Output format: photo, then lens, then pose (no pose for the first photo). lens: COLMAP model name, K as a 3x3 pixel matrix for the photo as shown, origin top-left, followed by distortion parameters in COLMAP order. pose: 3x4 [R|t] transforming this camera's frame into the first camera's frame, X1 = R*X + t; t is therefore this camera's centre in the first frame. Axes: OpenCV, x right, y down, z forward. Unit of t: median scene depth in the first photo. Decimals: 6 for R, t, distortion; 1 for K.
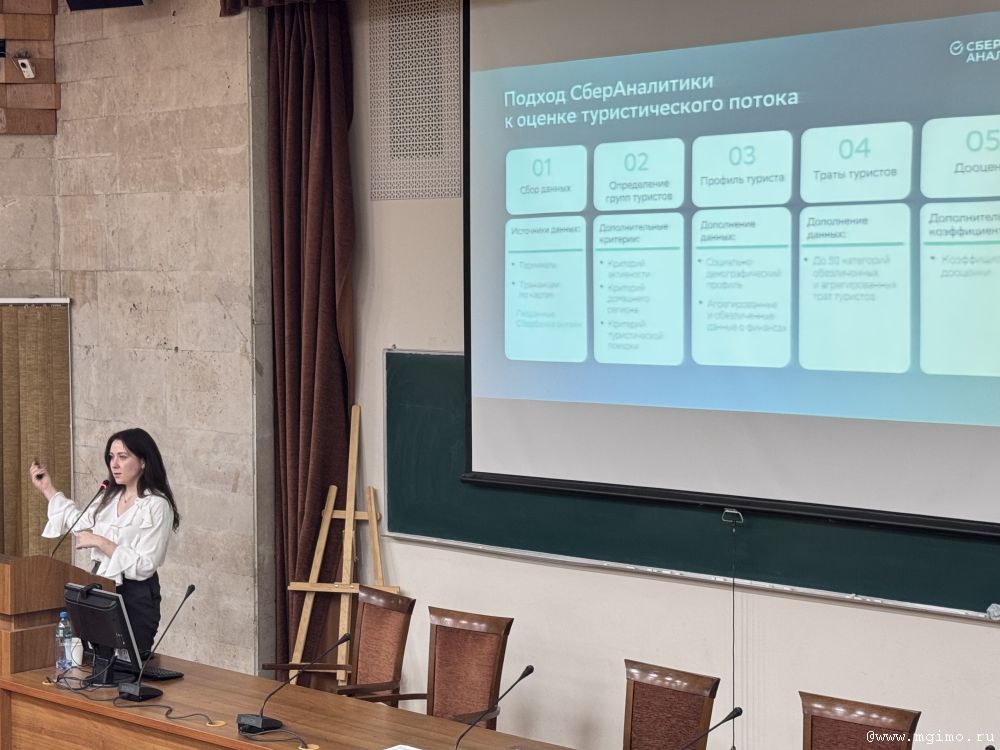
lens RADIAL K [[1866.2, 0, 498.4], [0, 1866.2, 392.5], [0, 0, 1]] dist [0.164749, -0.036551]
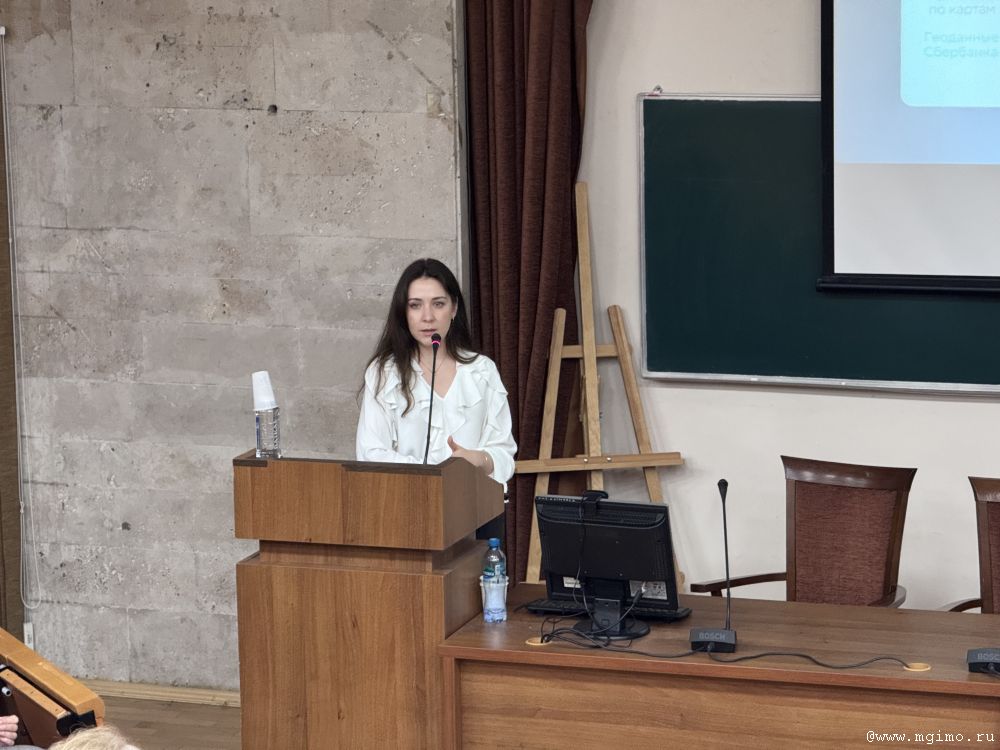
lens RADIAL K [[3543.9, 0, 500.0], [0, 3543.9, 375.0], [0, 0, 1]] dist [0.259585, -0.648319]
pose [[0.905934, -0.091259, 0.413468, -0.622417], [0.045352, 0.991793, 0.119536, -0.075895], [-0.420984, -0.089540, 0.902638, -0.105304]]
